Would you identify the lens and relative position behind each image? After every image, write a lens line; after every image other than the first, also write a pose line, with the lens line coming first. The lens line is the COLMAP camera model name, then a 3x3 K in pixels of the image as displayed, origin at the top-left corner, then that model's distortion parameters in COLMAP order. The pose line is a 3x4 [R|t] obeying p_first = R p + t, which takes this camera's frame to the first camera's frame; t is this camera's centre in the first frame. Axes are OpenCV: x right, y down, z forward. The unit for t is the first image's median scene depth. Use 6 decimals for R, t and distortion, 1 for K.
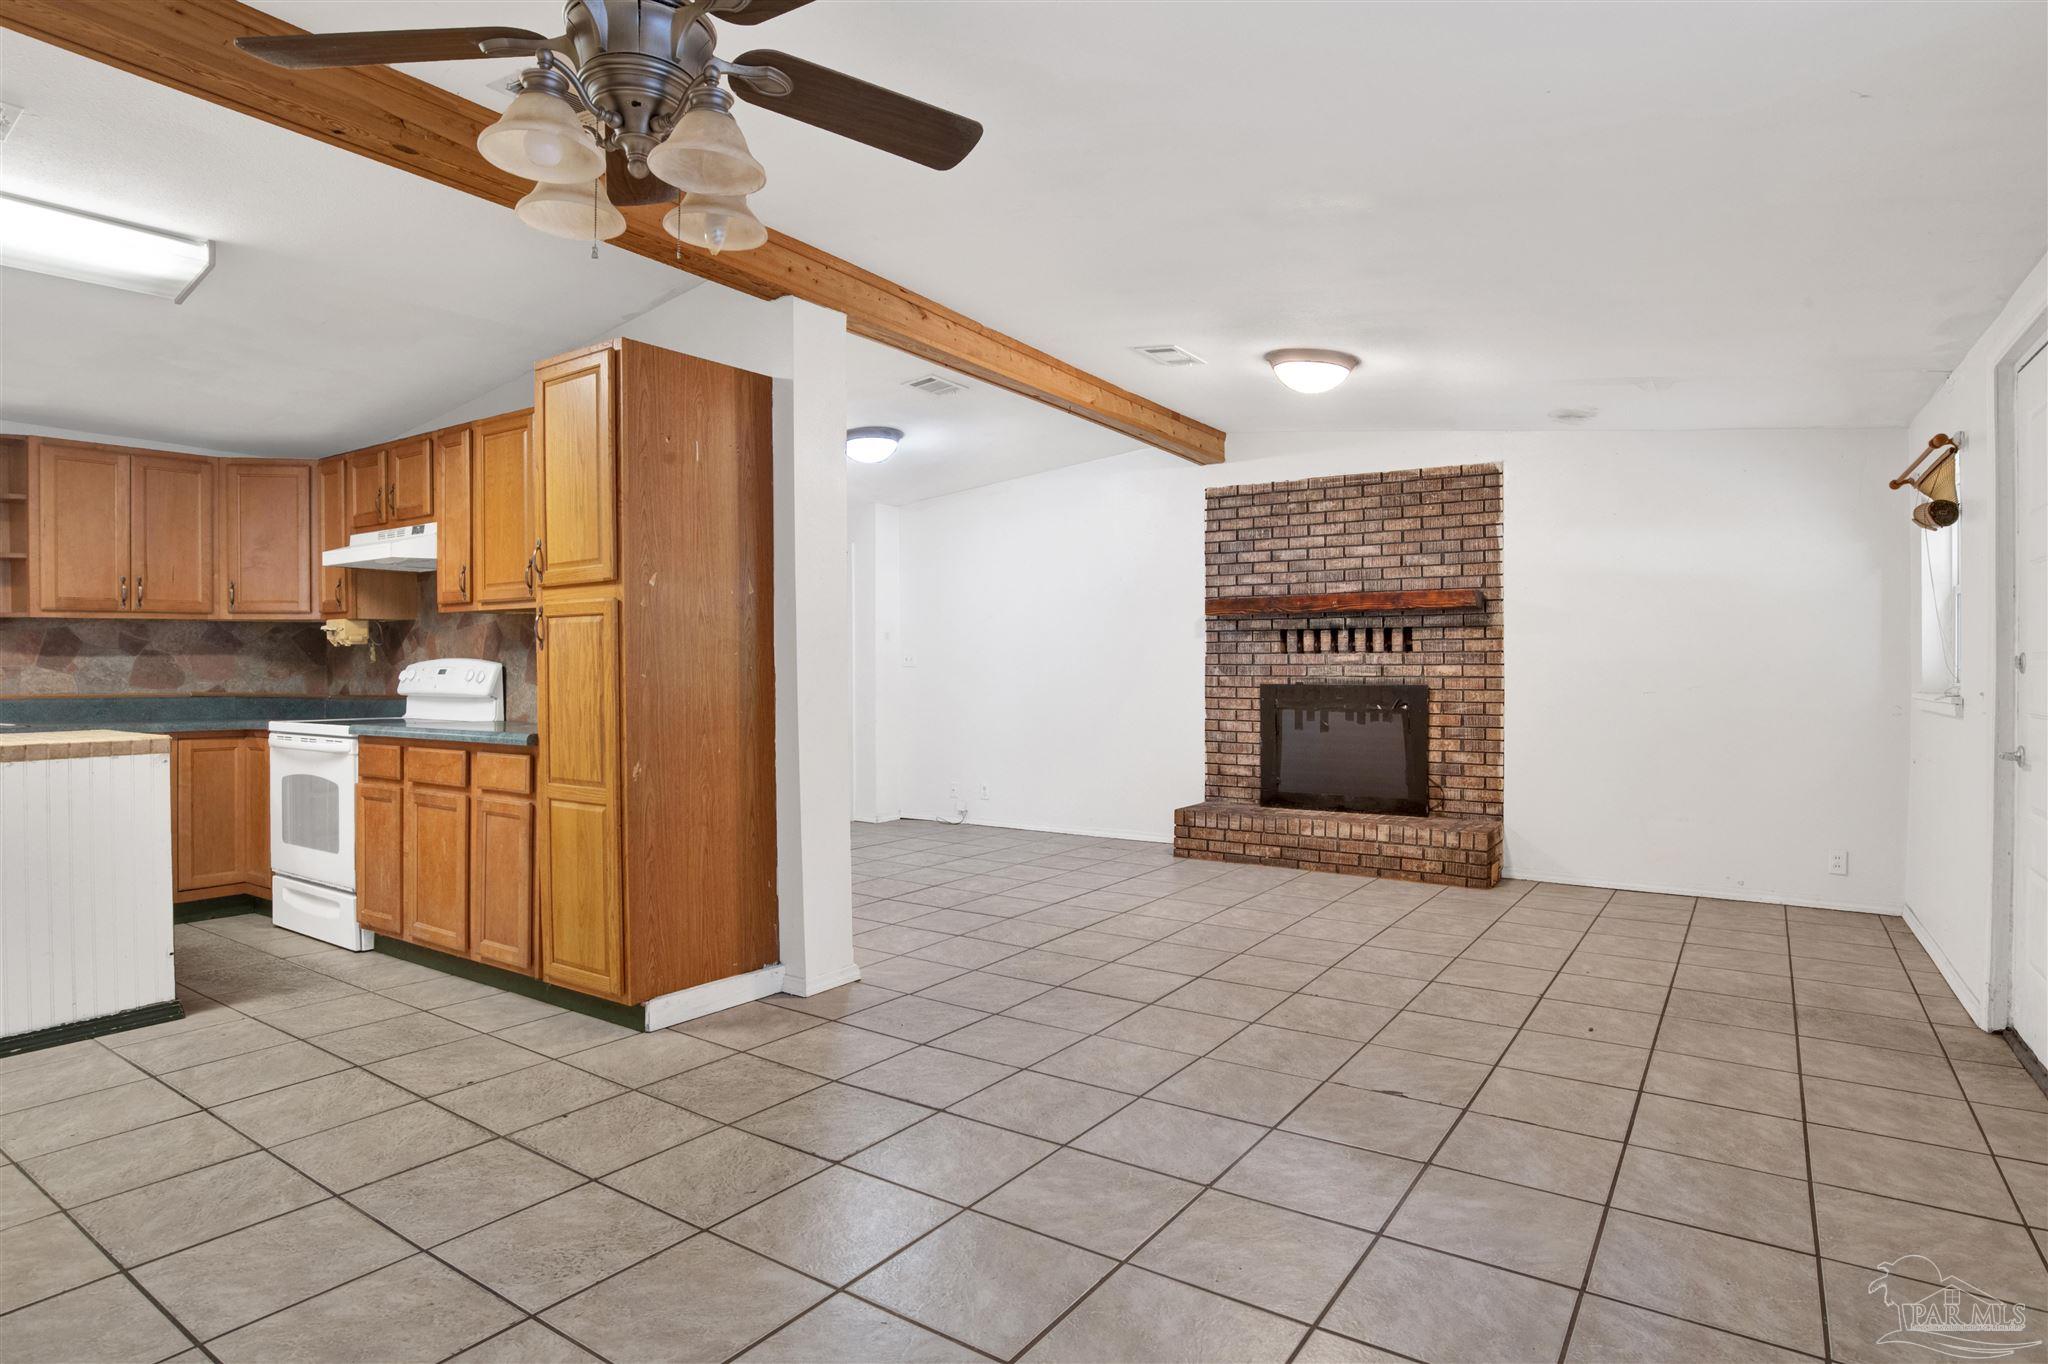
lens RADIAL K [[1095.3, 0, 1025.3], [0, 1095.3, 681.6], [0, 0, 1]] dist [-0.048823, 0.000614]
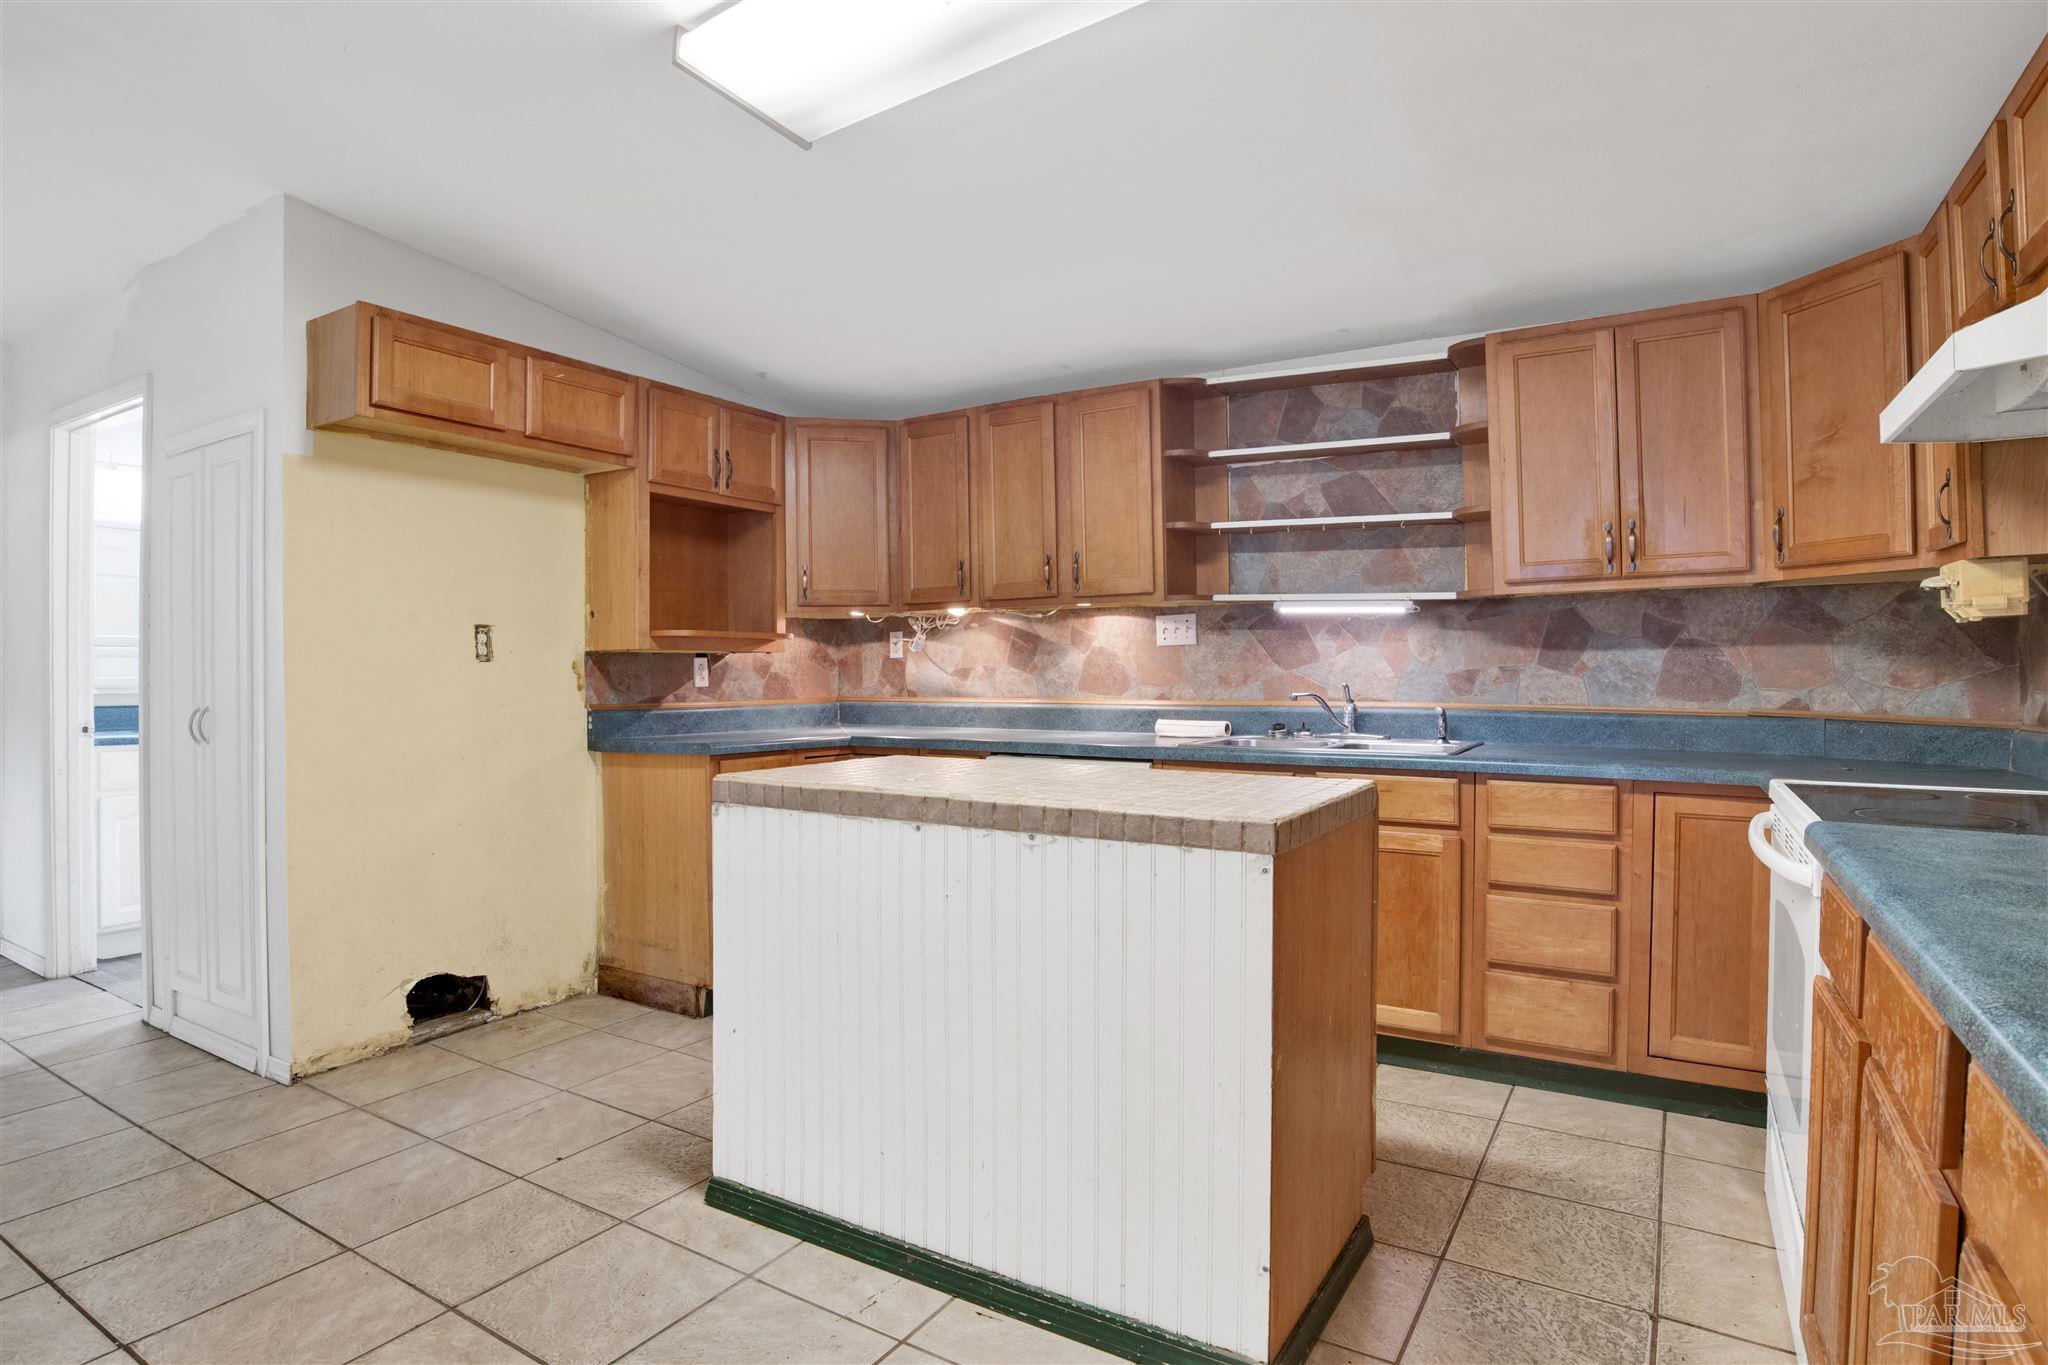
lens RADIAL K [[1095.3, 0, 1029.3], [0, 1095.3, 666.4], [0, 0, 1]] dist [-0.048823, 0.000614]
pose [[0.056497, 0.003895, -0.998395, -0.221978], [-0.009522, 0.999949, 0.003362, -0.012382], [0.998357, 0.009317, 0.056531, 0.590667]]
